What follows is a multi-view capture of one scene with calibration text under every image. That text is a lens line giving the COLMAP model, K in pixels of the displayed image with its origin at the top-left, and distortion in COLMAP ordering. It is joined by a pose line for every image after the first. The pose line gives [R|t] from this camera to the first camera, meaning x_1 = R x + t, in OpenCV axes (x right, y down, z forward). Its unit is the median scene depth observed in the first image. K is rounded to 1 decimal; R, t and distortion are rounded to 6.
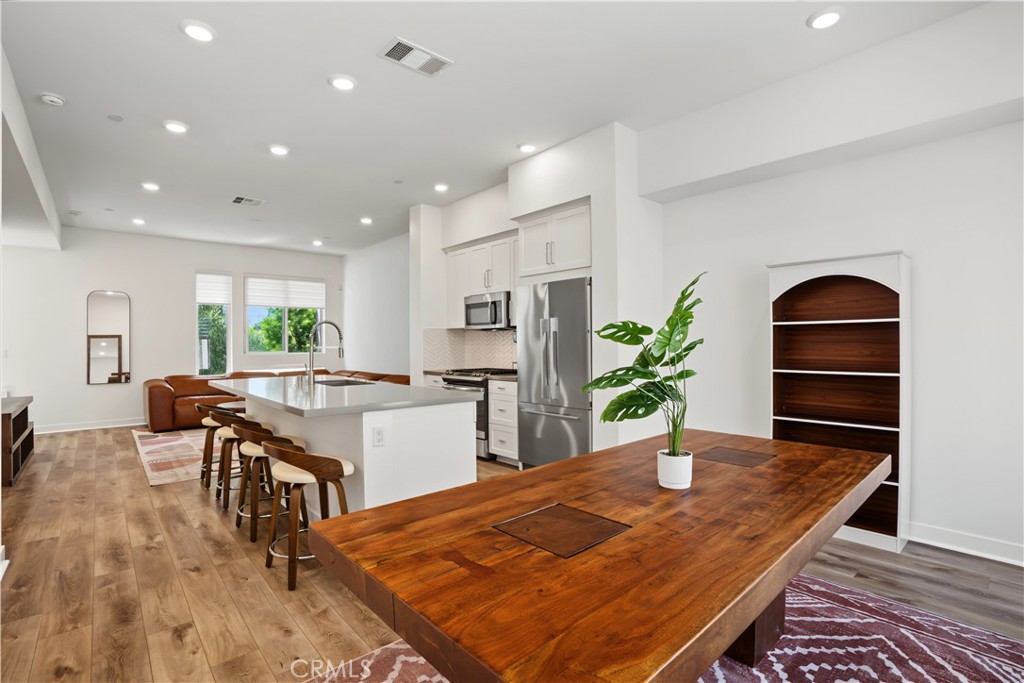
lens RADIAL K [[481.1, 0, 527.8], [0, 481.1, 346.2], [0, 0, 1]] dist [-0.019863, 0.000222]
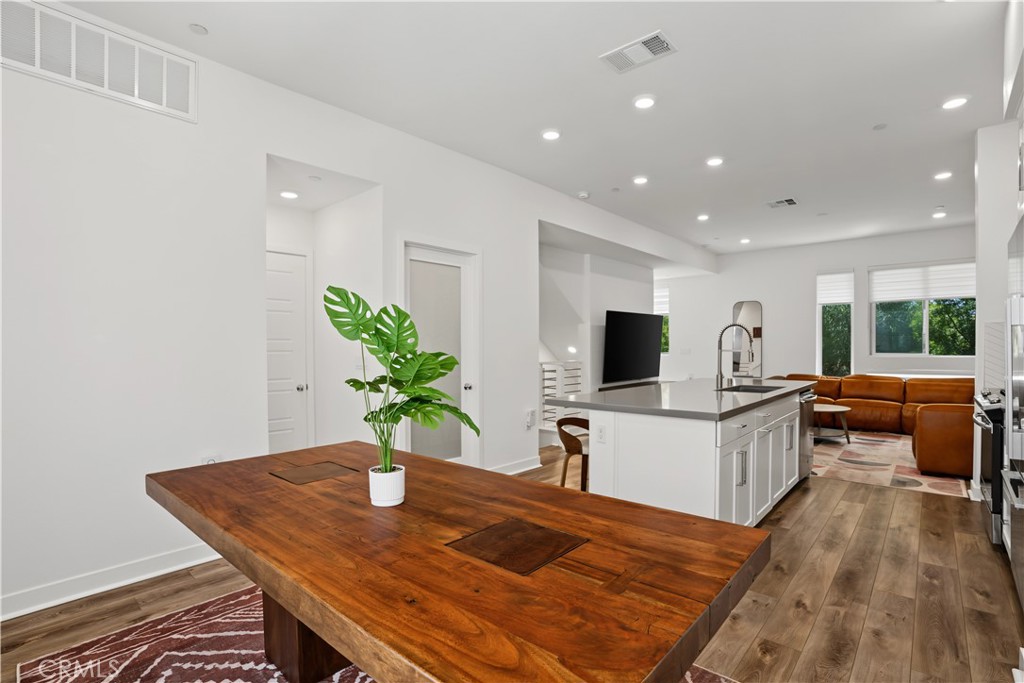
lens RADIAL K [[479.7, 0, 504.4], [0, 479.7, 344.7], [0, 0, 1]] dist [-0.017474, -0.000048]
pose [[0.120172, 0.003977, -0.992745, 0.238050], [-0.005678, 0.999978, 0.003319, -0.003493], [0.992737, 0.005238, 0.120192, 0.209482]]
